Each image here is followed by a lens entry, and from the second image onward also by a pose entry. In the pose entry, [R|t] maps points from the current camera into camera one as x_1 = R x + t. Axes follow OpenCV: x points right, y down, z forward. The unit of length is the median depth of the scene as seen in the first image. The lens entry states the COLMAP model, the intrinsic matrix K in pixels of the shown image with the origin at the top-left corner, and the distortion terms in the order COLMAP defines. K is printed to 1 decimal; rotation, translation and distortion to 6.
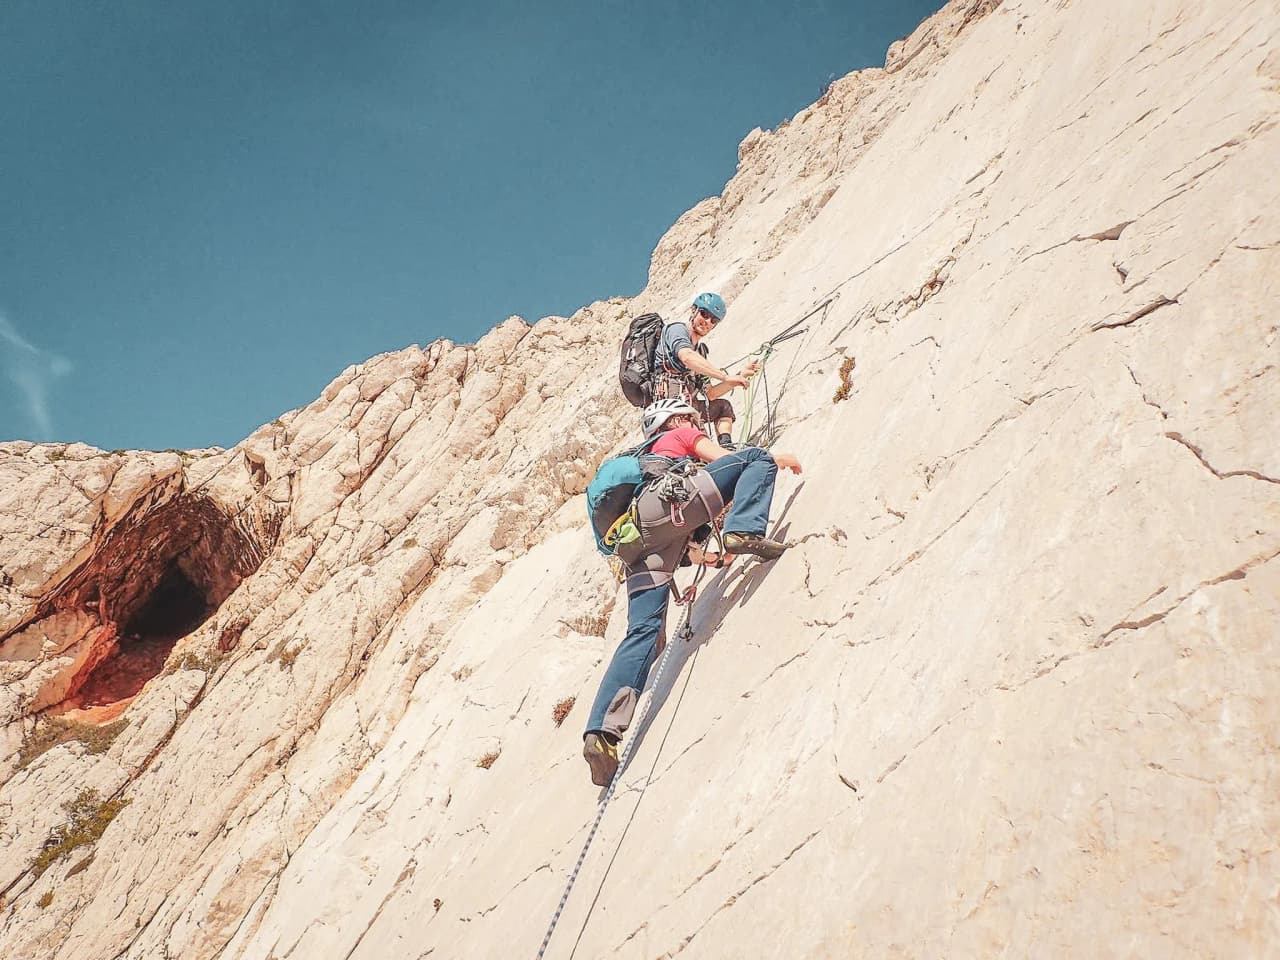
lens RADIAL K [[964.5, 0, 642.7], [0, 964.5, 464.7], [0, 0, 1]] dist [0.010406, 0.003163]
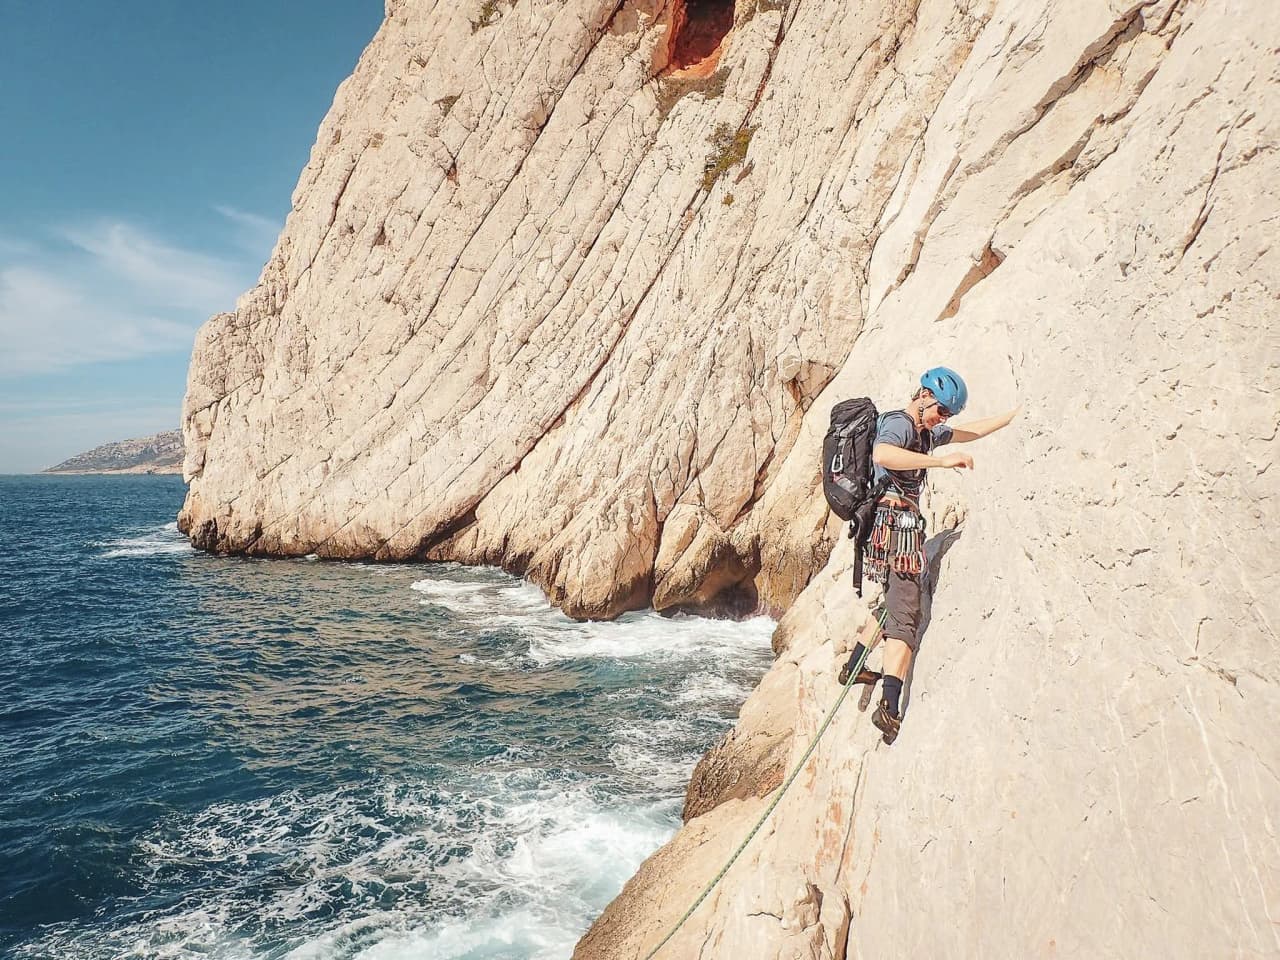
lens RADIAL K [[986.8, 0, 629.6], [0, 986.8, 483.4], [0, 0, 1]] dist [0.009969, 0.013448]
pose [[0.872780, 0.007465, -0.488057, -0.061960], [0.282576, 0.807567, 0.517674, 0.024339], [0.398003, -0.589729, 0.702719, -0.165154]]
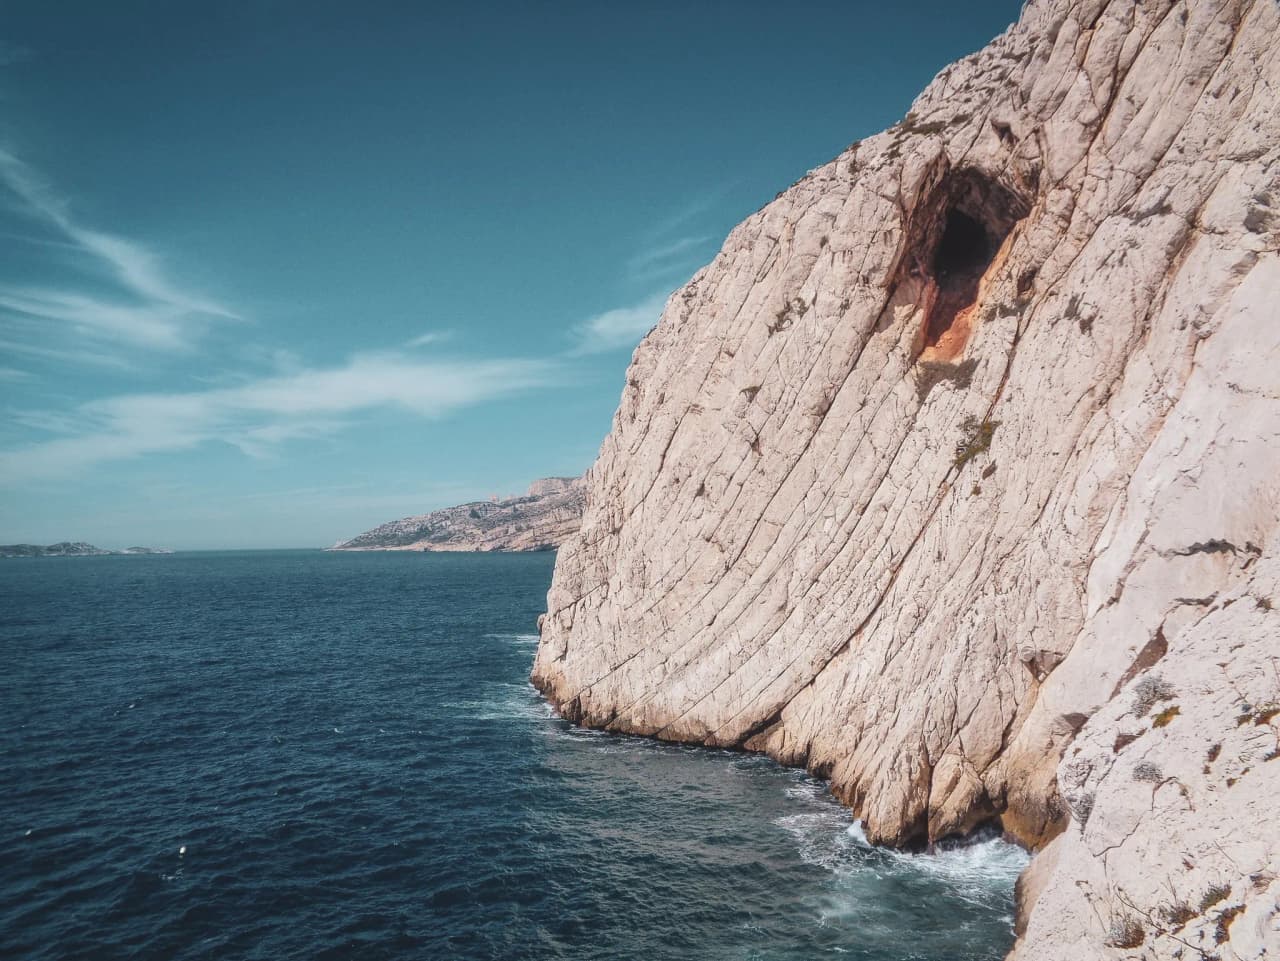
lens RADIAL K [[986.8, 0, 629.6], [0, 986.8, 483.9], [0, 0, 1]] dist [0.009969, 0.013448]
pose [[0.728870, -0.041446, -0.683397, 0.103284], [0.398788, 0.837063, 0.374558, -0.359004], [0.556522, -0.545534, 0.626638, -0.335259]]
